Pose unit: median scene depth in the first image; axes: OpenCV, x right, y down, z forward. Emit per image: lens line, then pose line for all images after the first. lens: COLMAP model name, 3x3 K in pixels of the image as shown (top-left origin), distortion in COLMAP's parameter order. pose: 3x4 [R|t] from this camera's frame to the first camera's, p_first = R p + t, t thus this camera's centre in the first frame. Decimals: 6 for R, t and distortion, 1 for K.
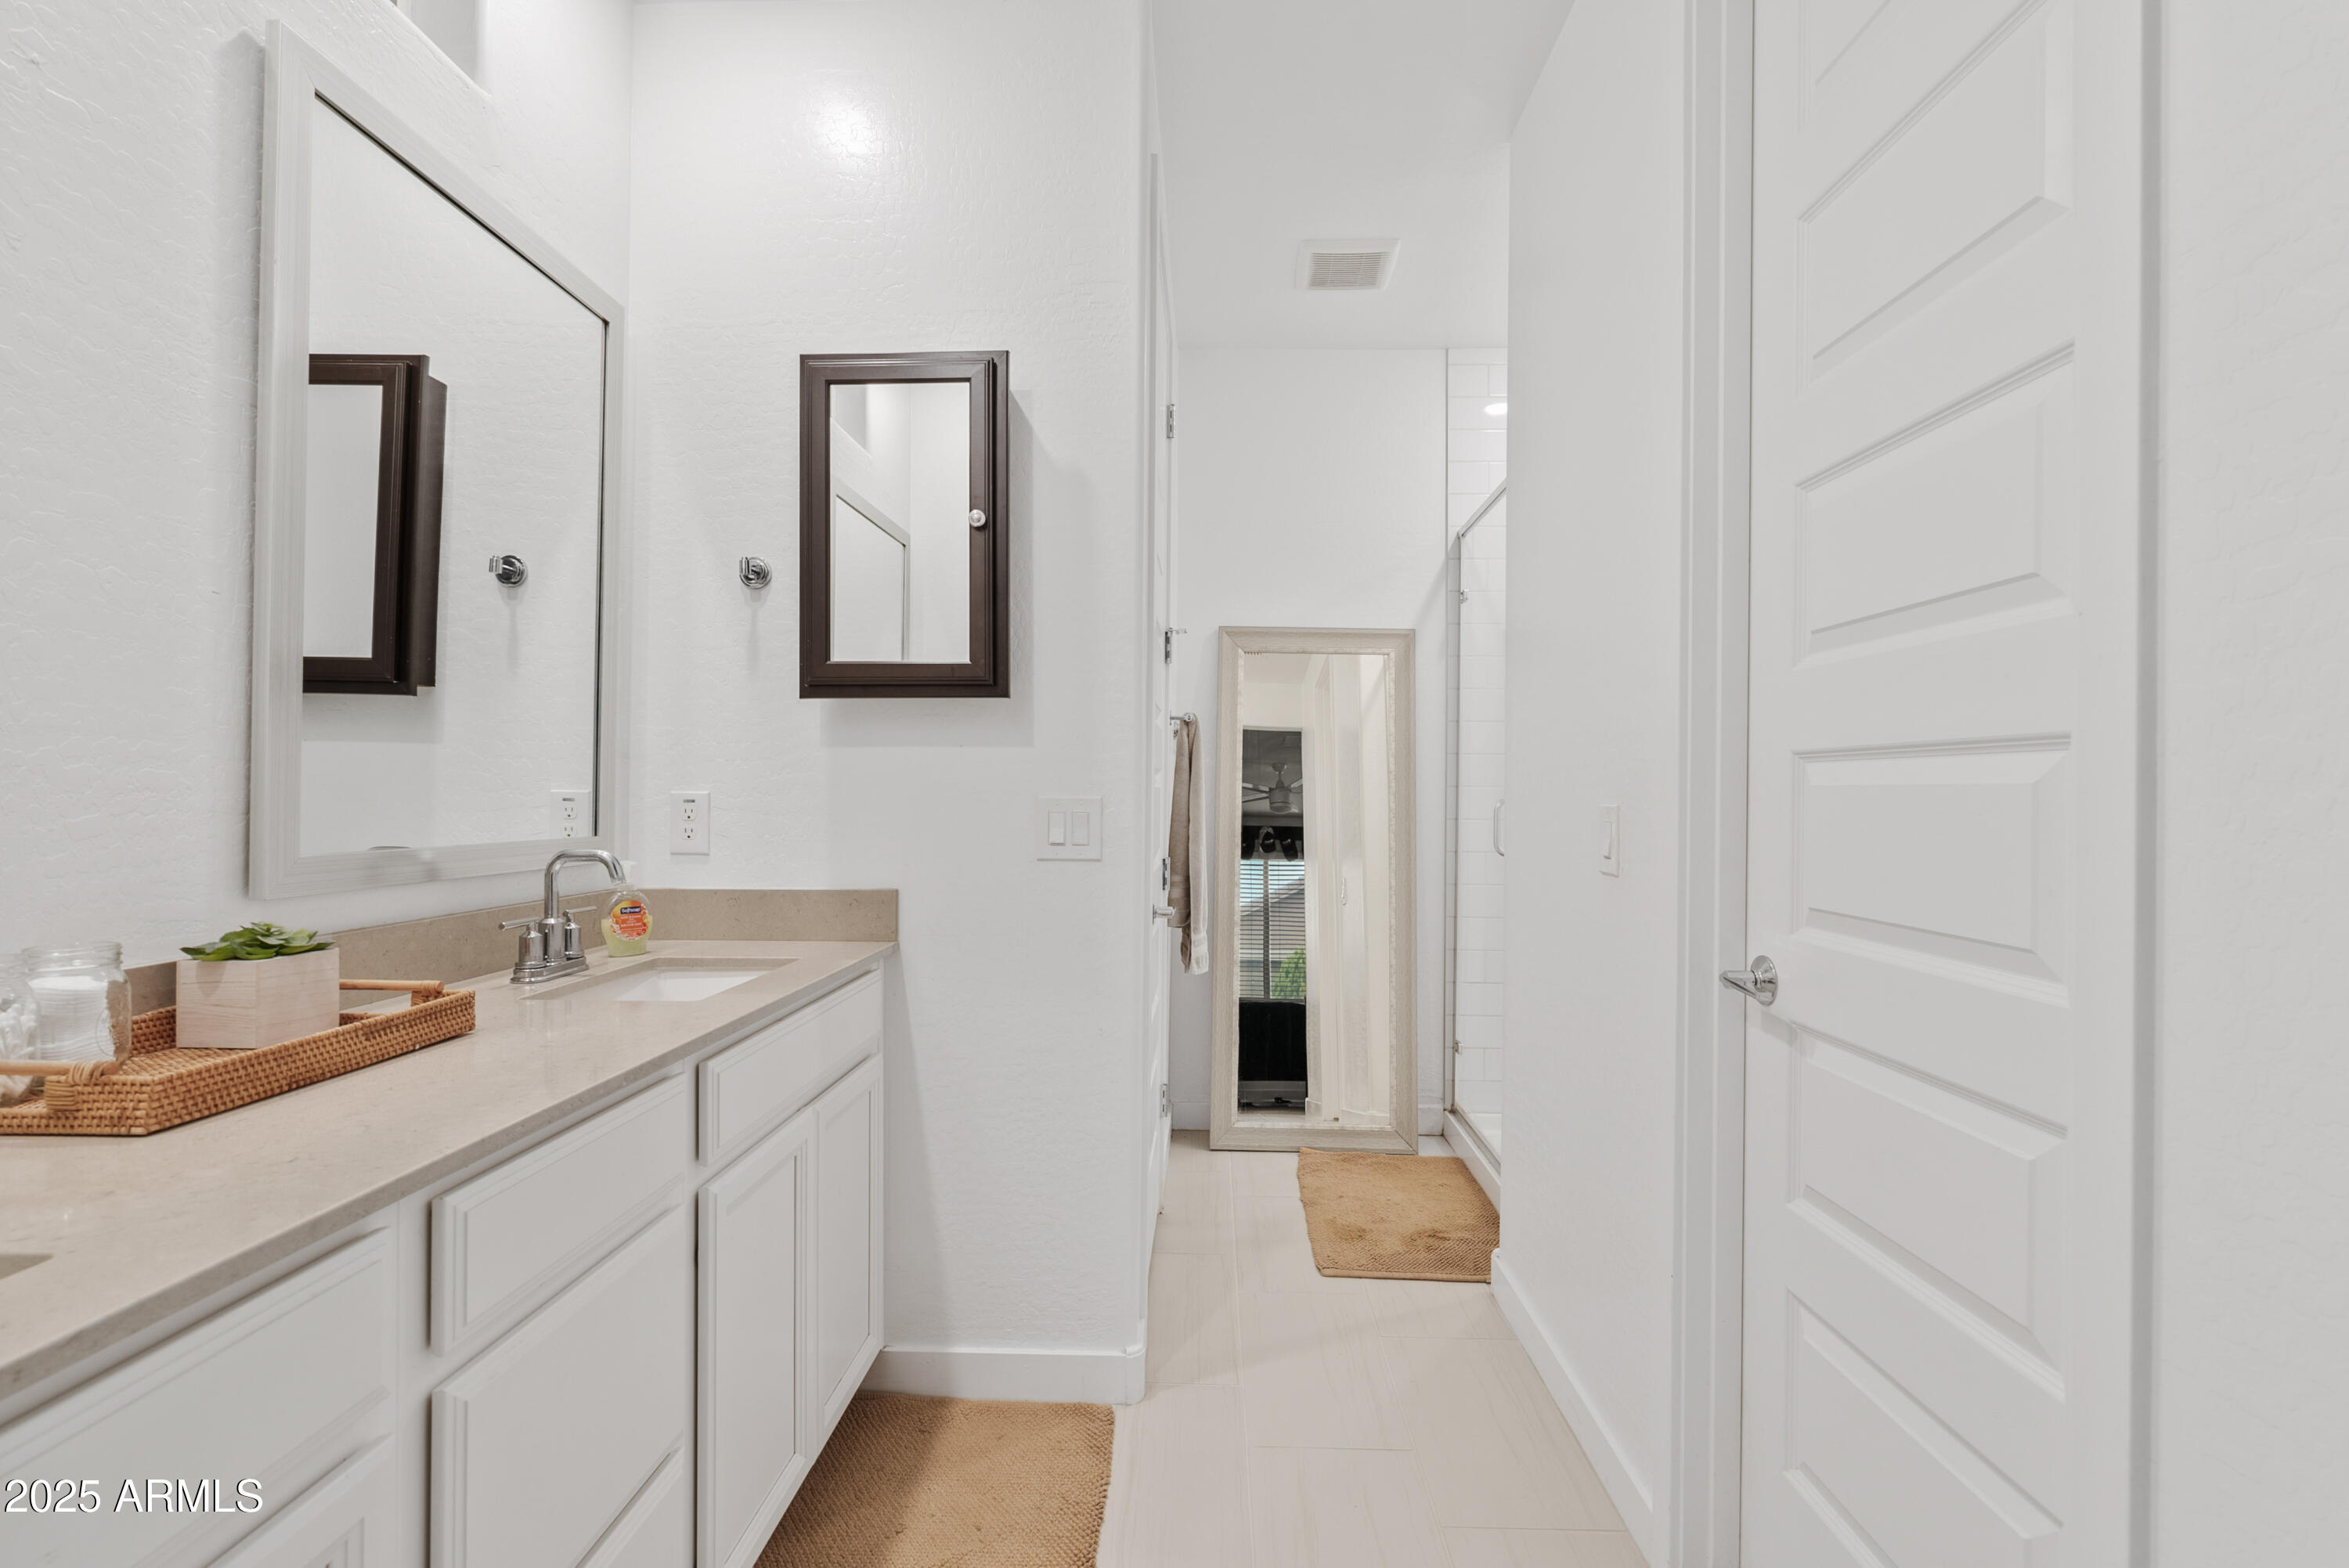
lens RADIAL K [[1065.6, 0, 1173.6], [0, 1065.6, 784.3], [0, 0, 1]] dist [-0.003895, 0.000099]
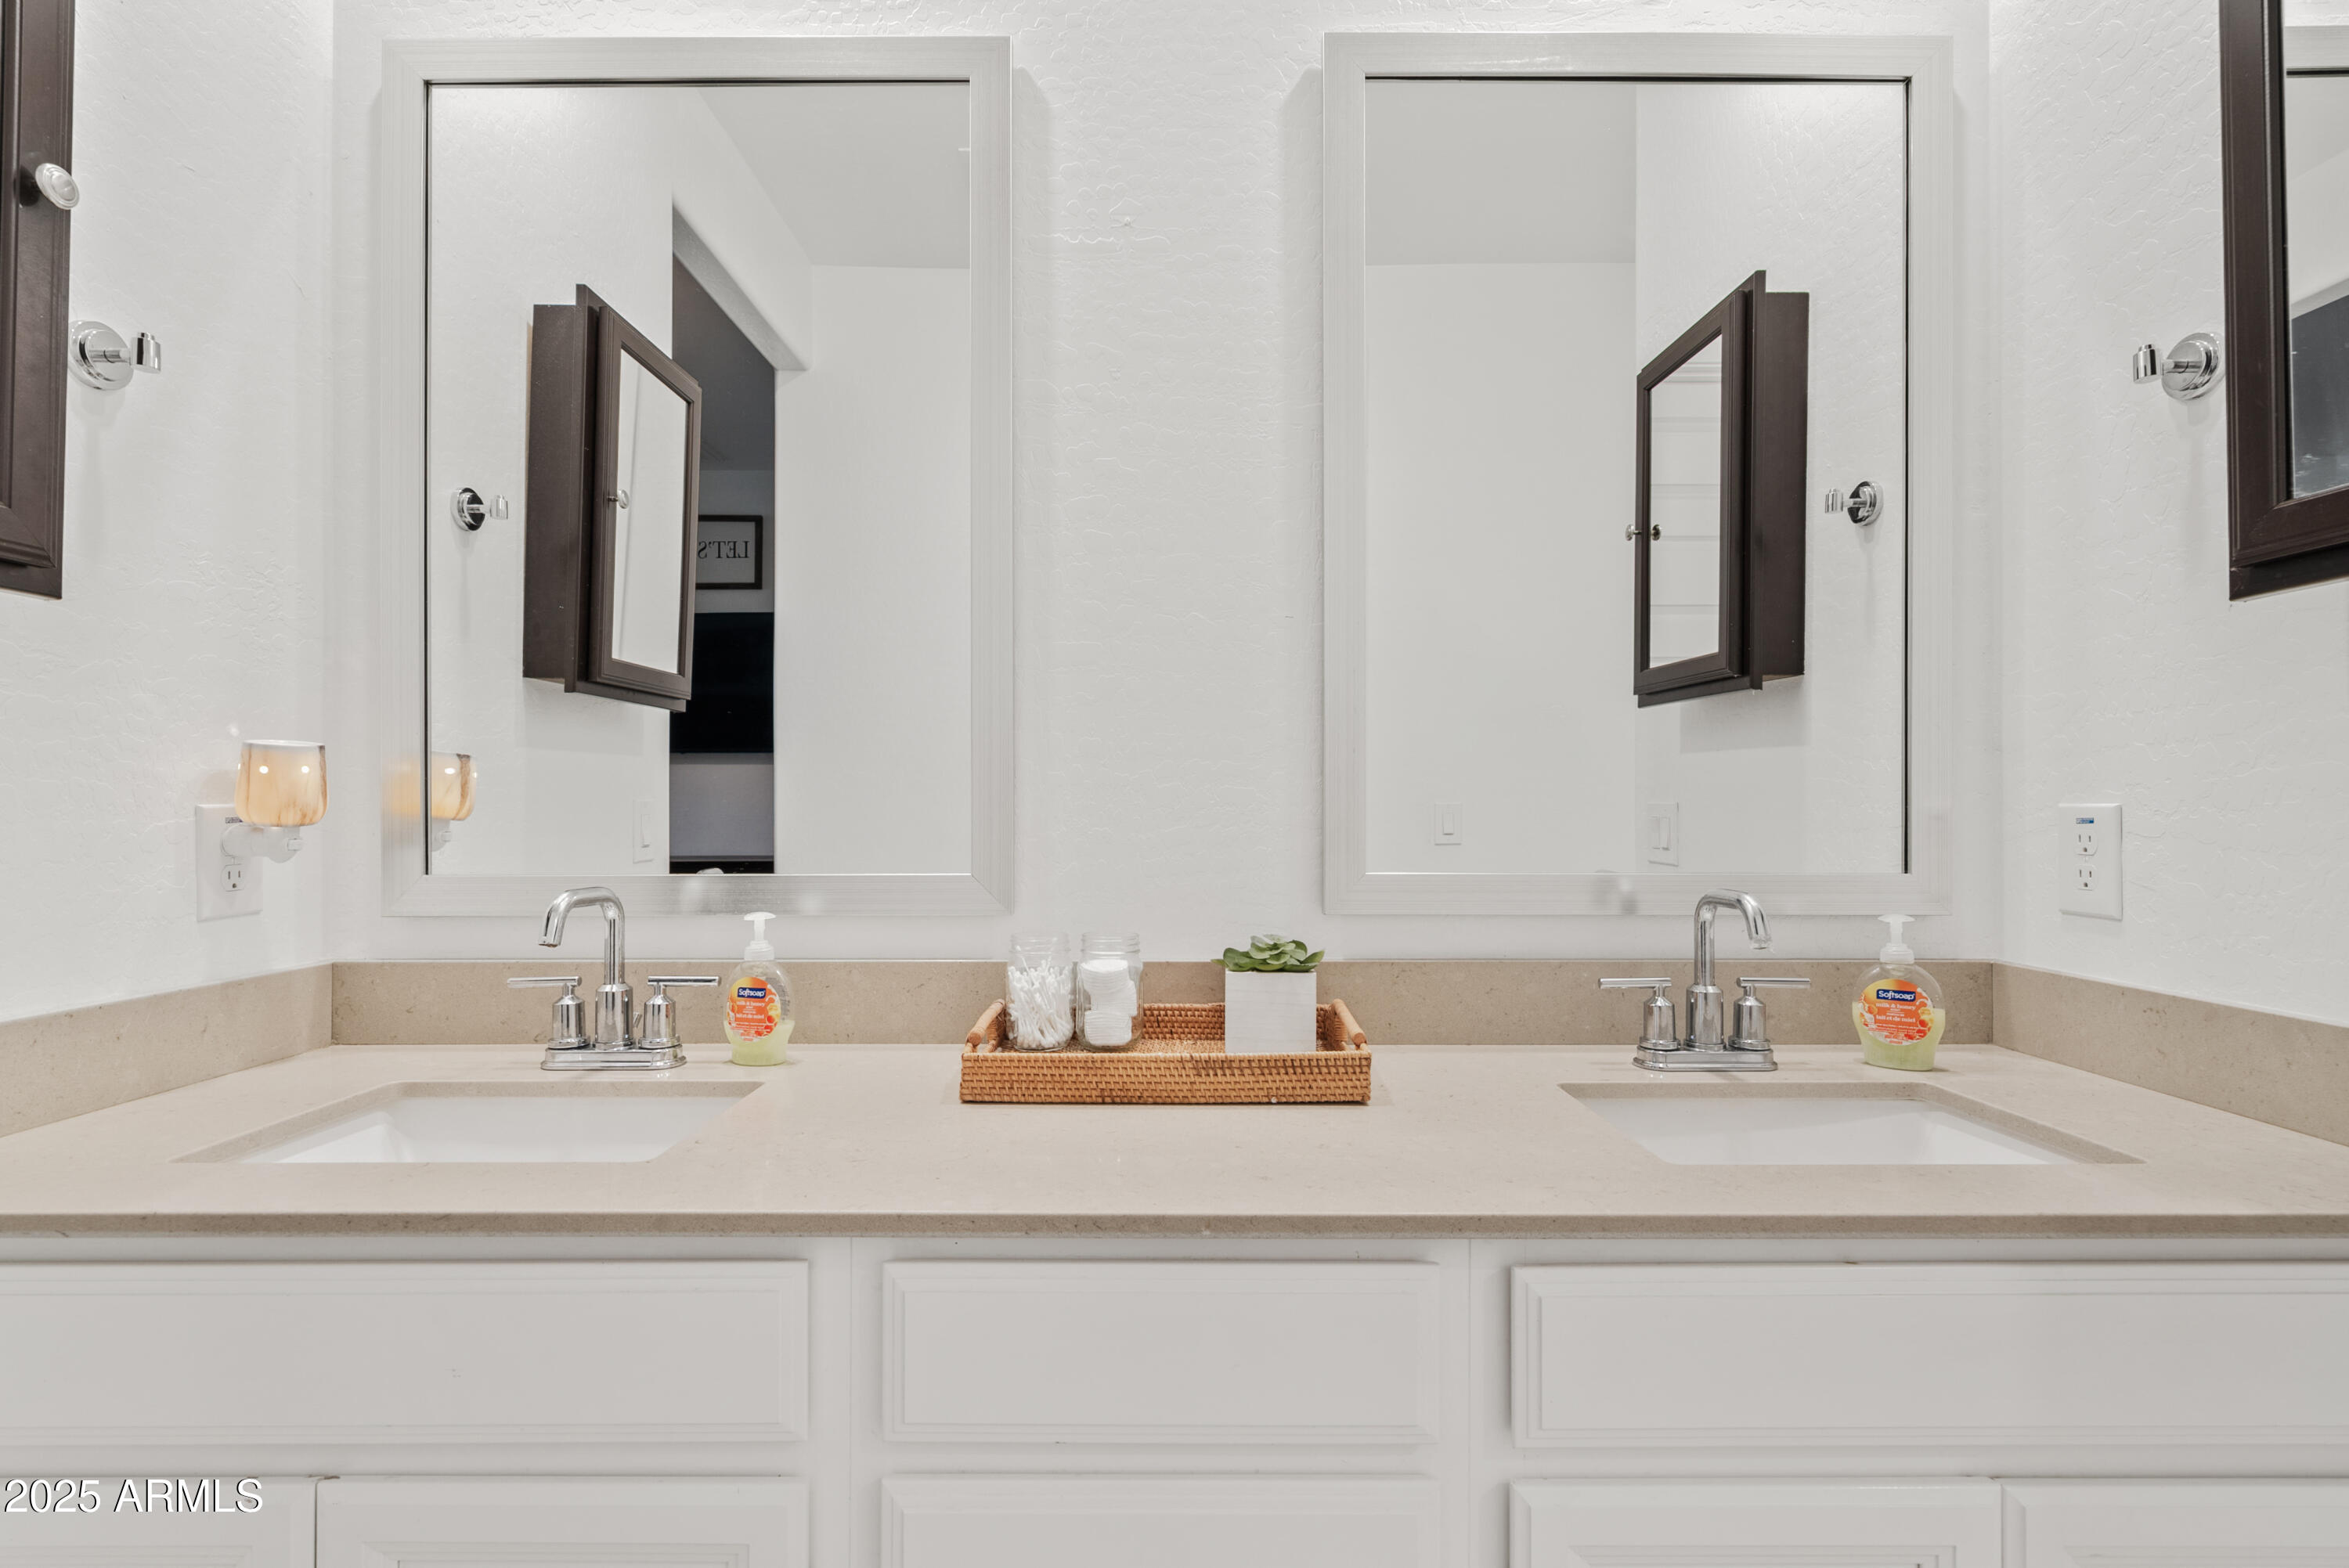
lens RADIAL K [[1065.6, 0, 1172.0], [0, 1065.6, 801.0], [0, 0, 1]] dist [-0.003895, 0.000099]
pose [[0.033507, -0.010661, -0.999382, 0.098535], [0.009153, 0.999904, -0.010359, 0.007374], [0.999397, -0.008801, 0.033601, 0.562784]]
